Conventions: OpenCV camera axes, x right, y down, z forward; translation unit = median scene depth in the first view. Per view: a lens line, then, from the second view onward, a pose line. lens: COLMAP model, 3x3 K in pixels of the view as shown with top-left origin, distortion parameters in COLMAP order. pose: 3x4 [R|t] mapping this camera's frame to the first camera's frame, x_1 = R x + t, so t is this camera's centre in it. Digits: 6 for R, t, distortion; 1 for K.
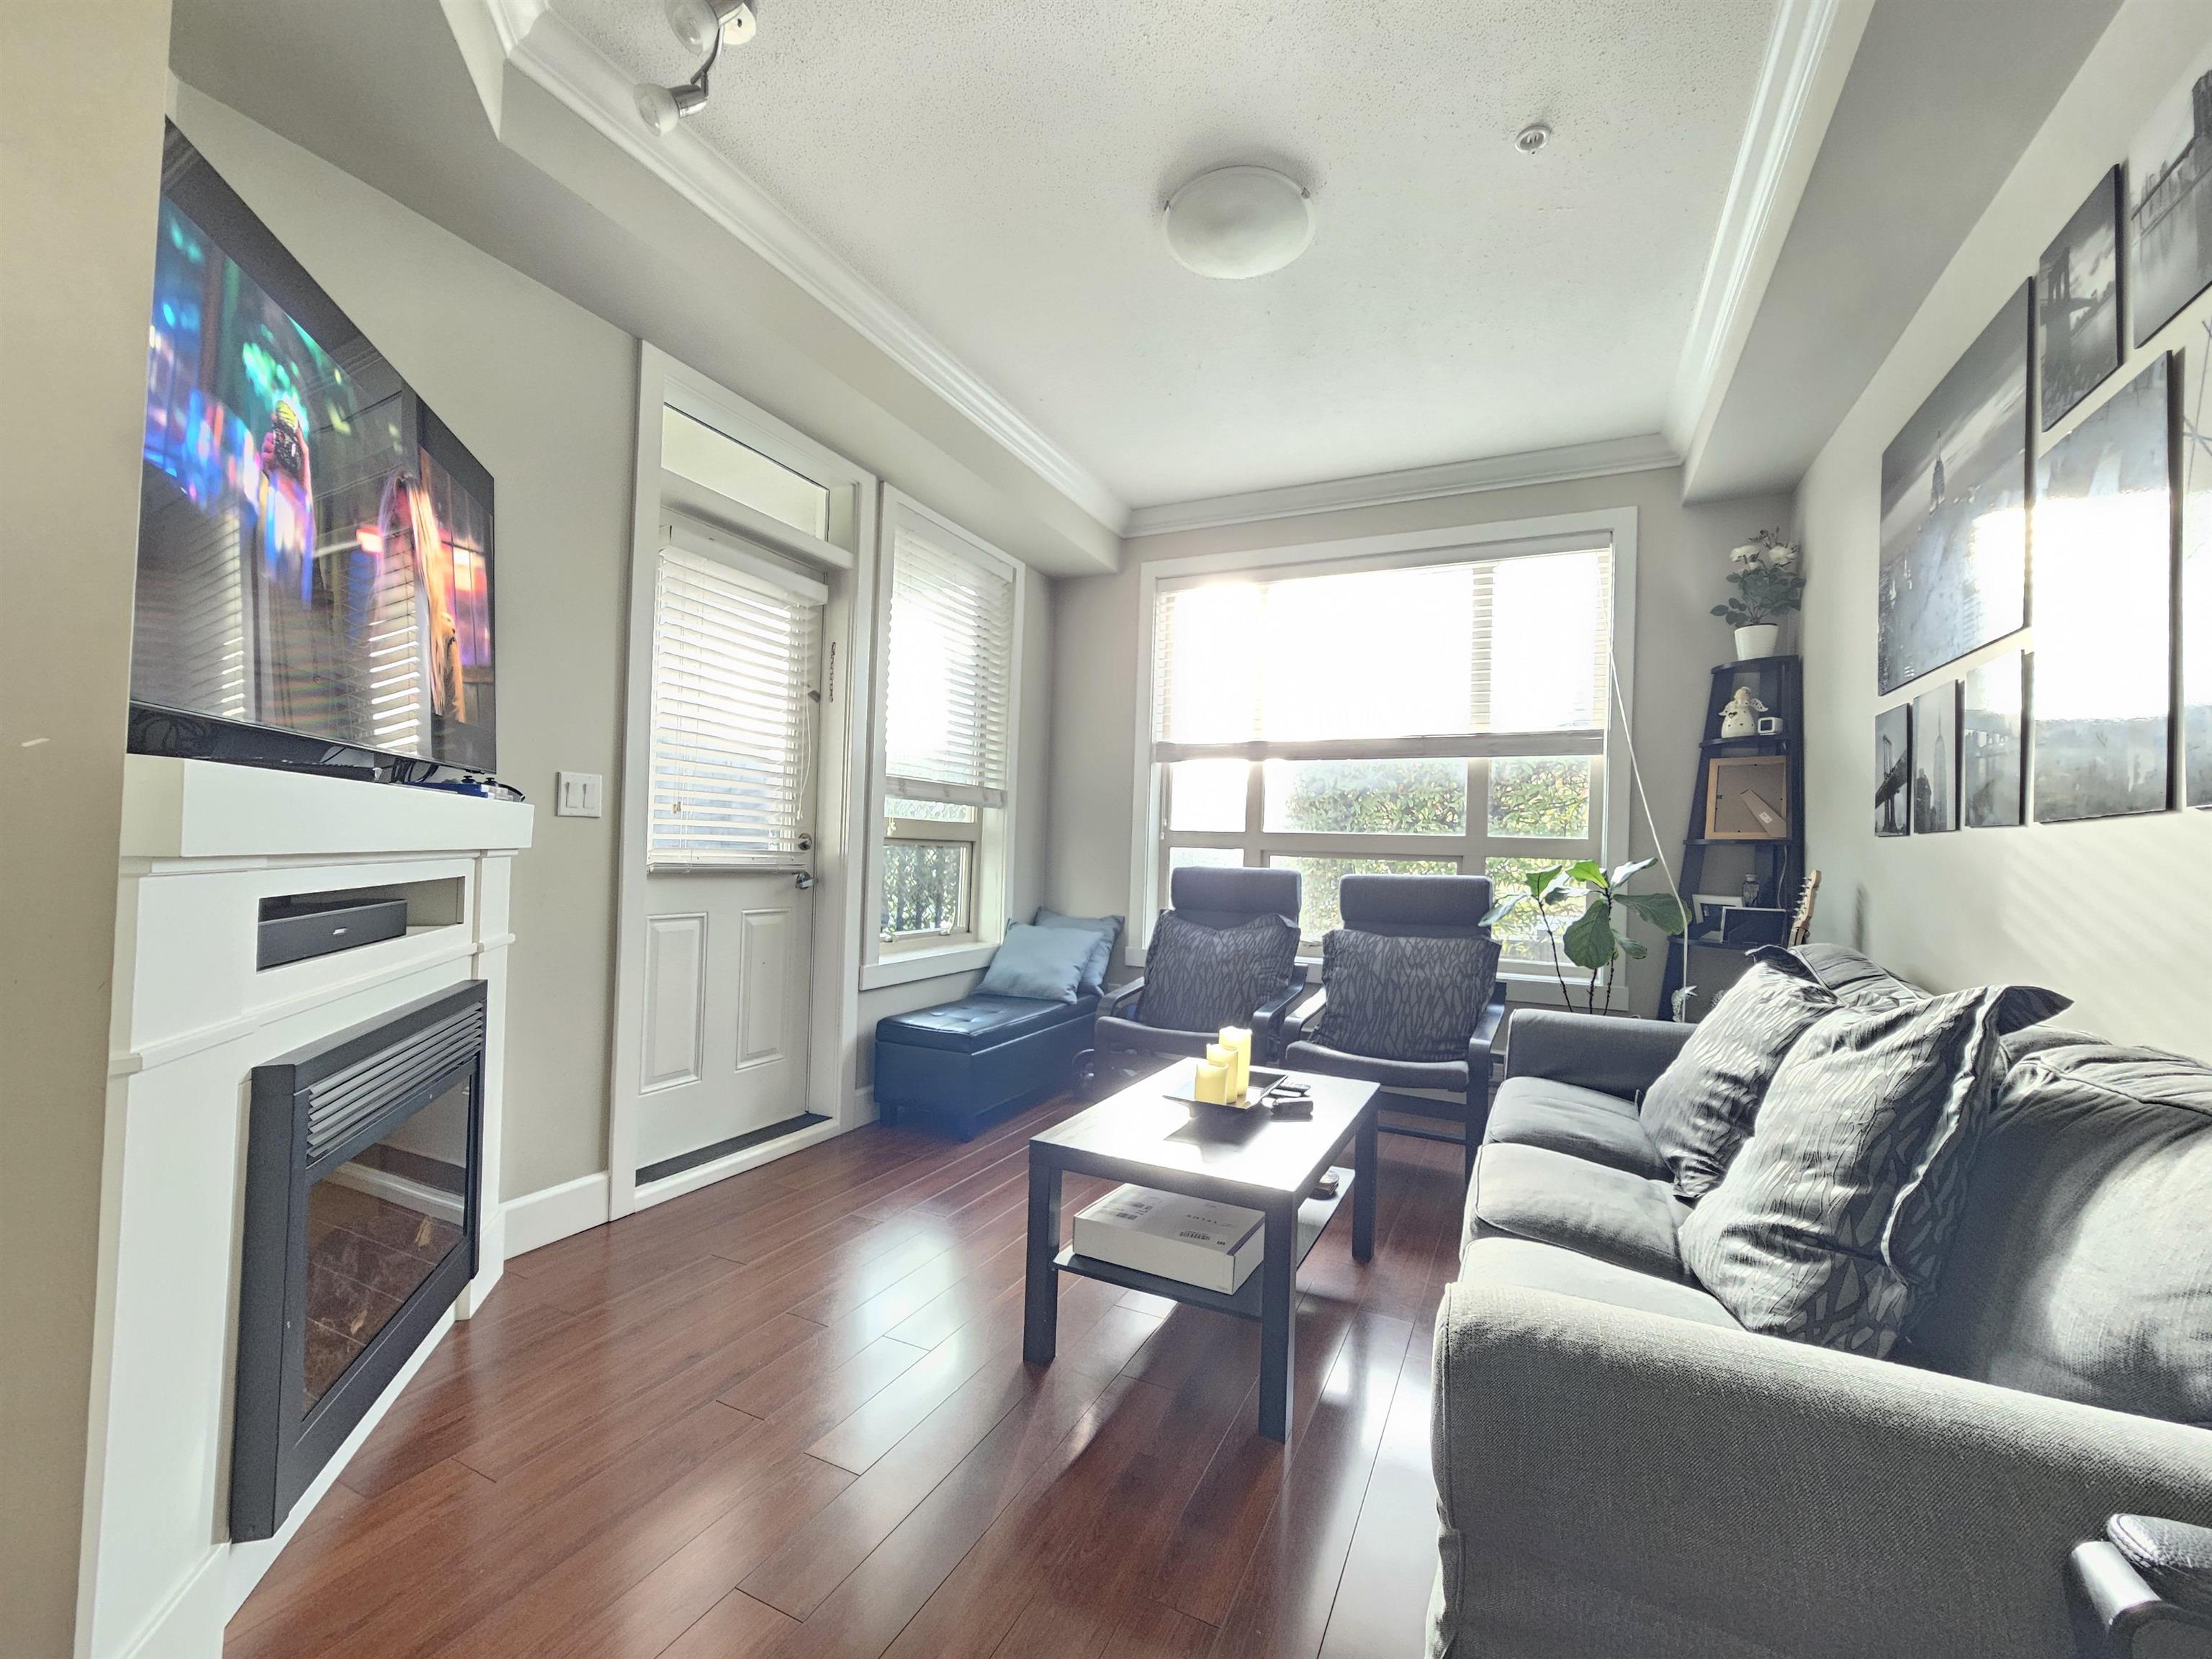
lens RADIAL K [[903.5, 0, 1119.2], [0, 903.5, 840.8], [0, 0, 1]] dist [-0.002574, 0.000331]
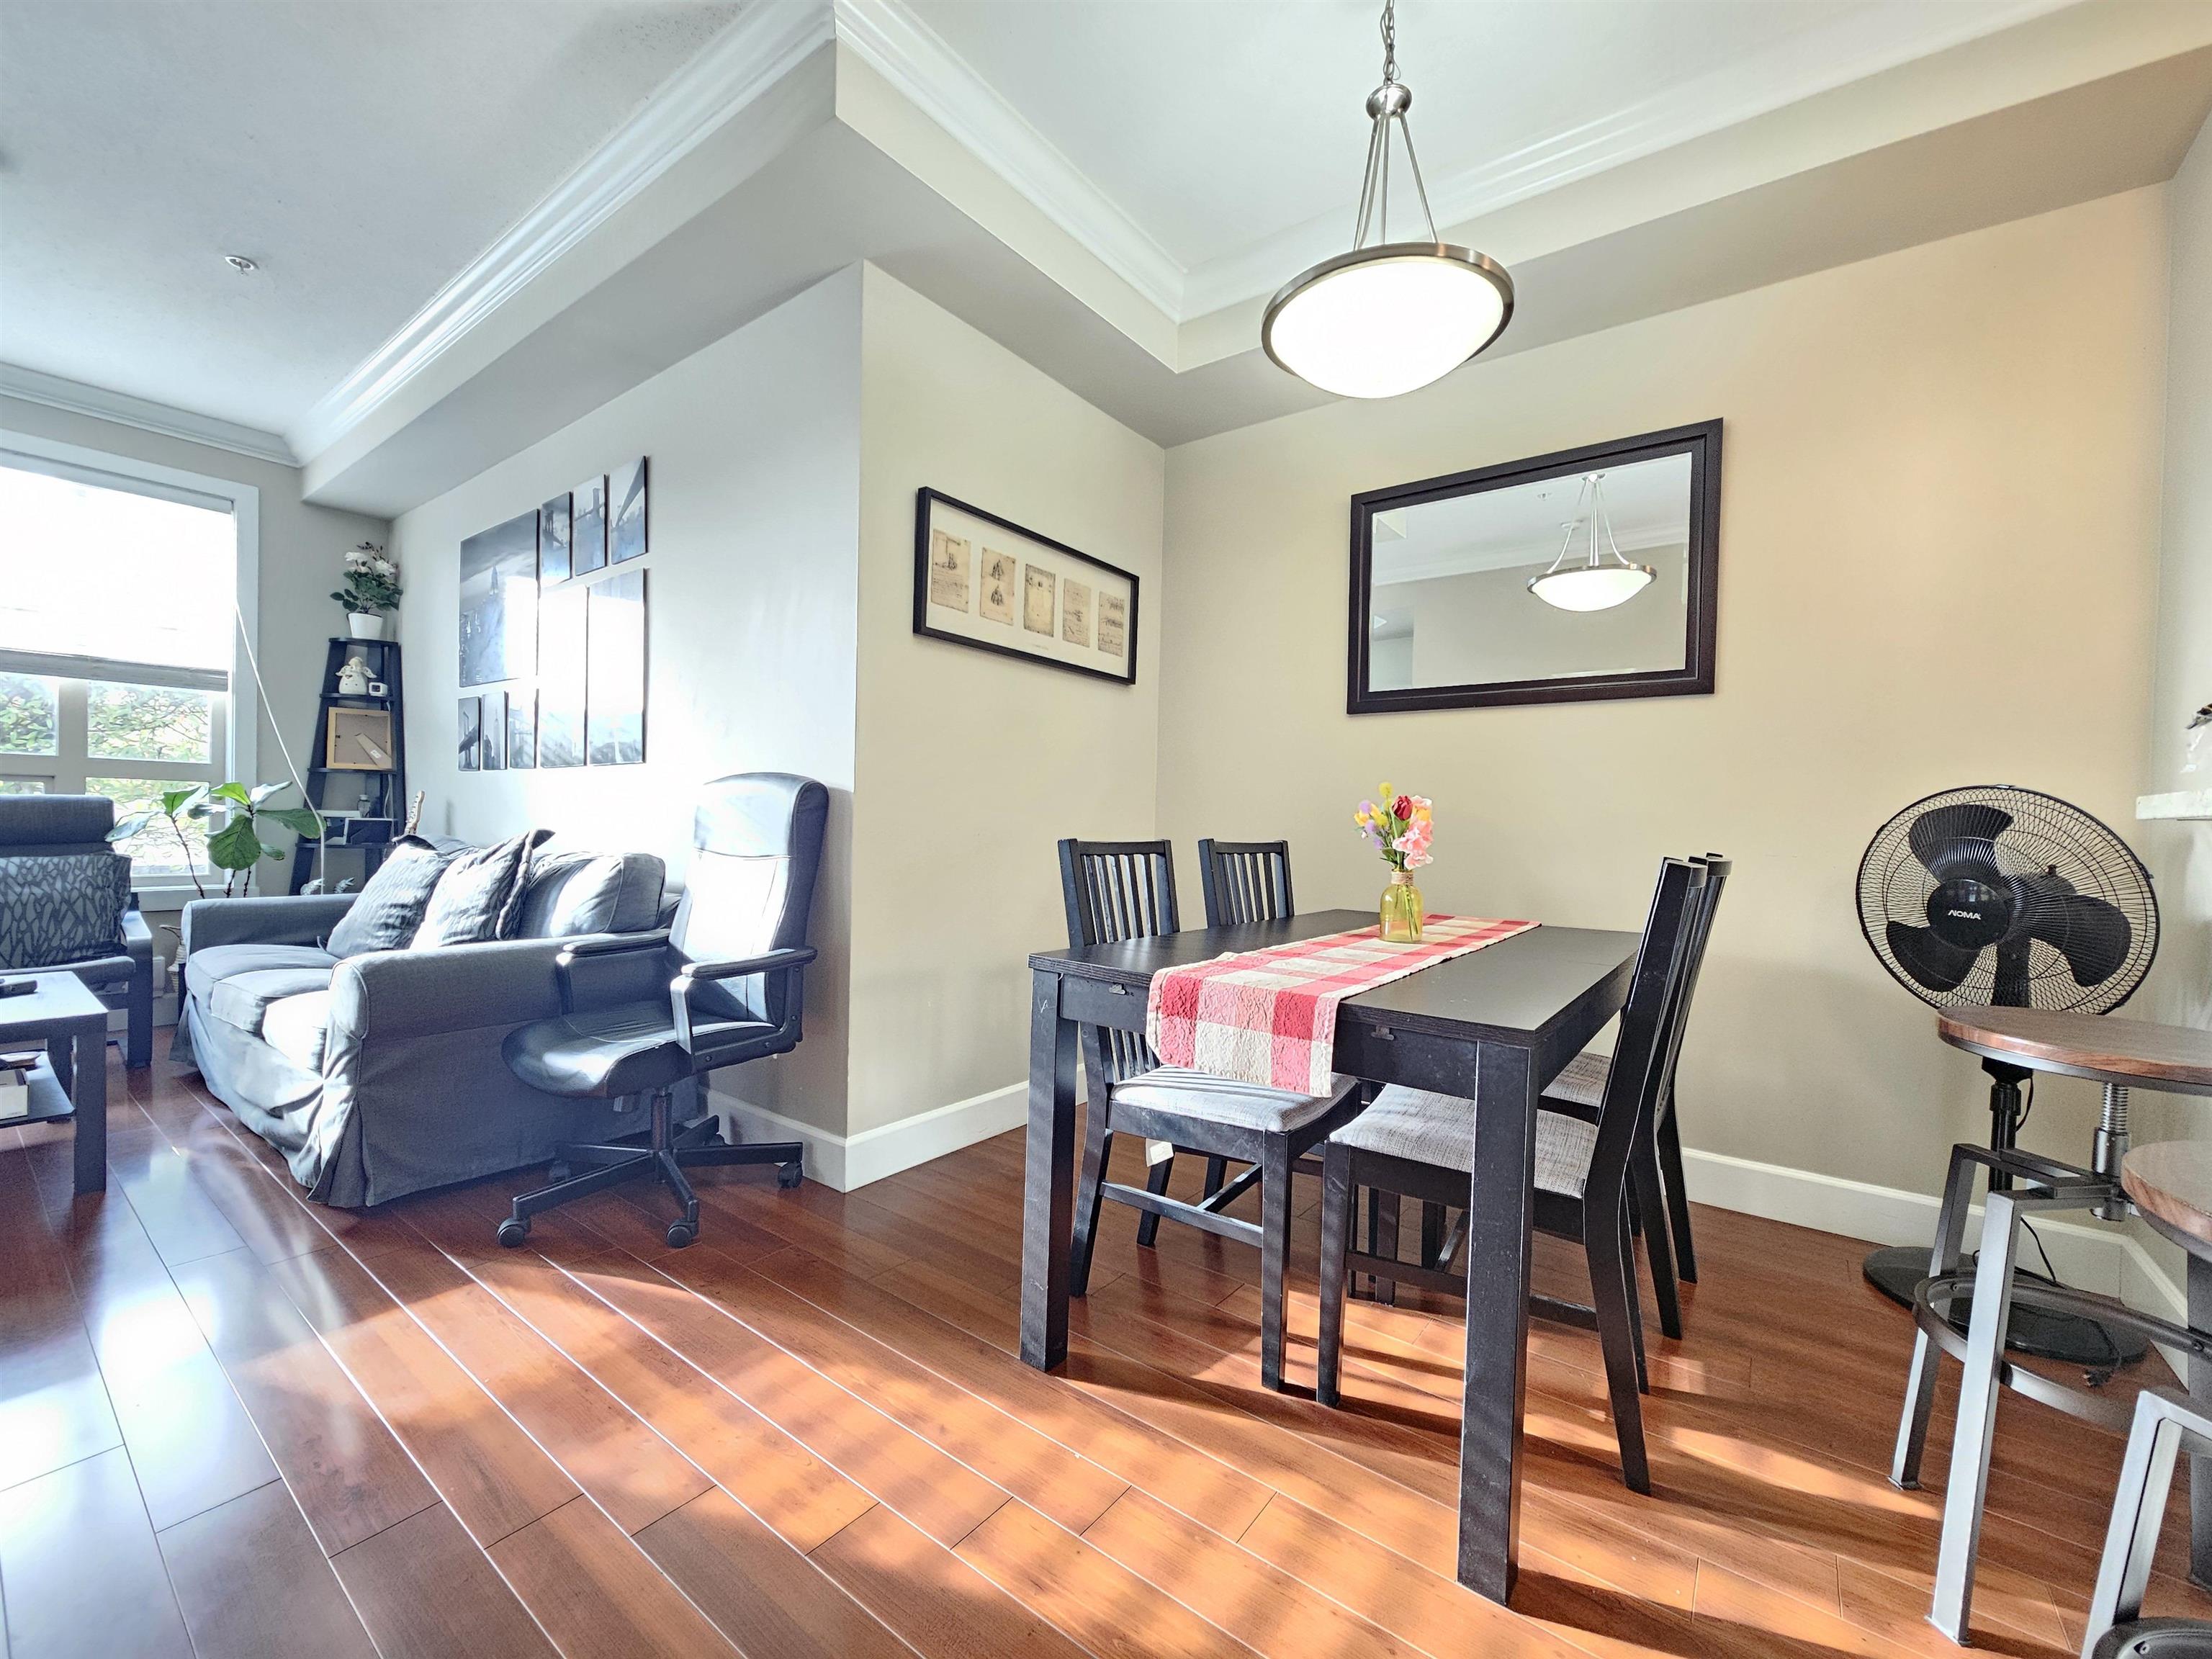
lens RADIAL K [[903.5, 0, 1114.8], [0, 903.5, 840.7], [0, 0, 1]] dist [-0.002574, 0.000331]
pose [[0.195338, -0.045639, 0.979673, -0.440583], [-0.030517, 0.998150, 0.052585, -0.000084], [-0.980261, -0.040168, 0.193584, -0.405447]]
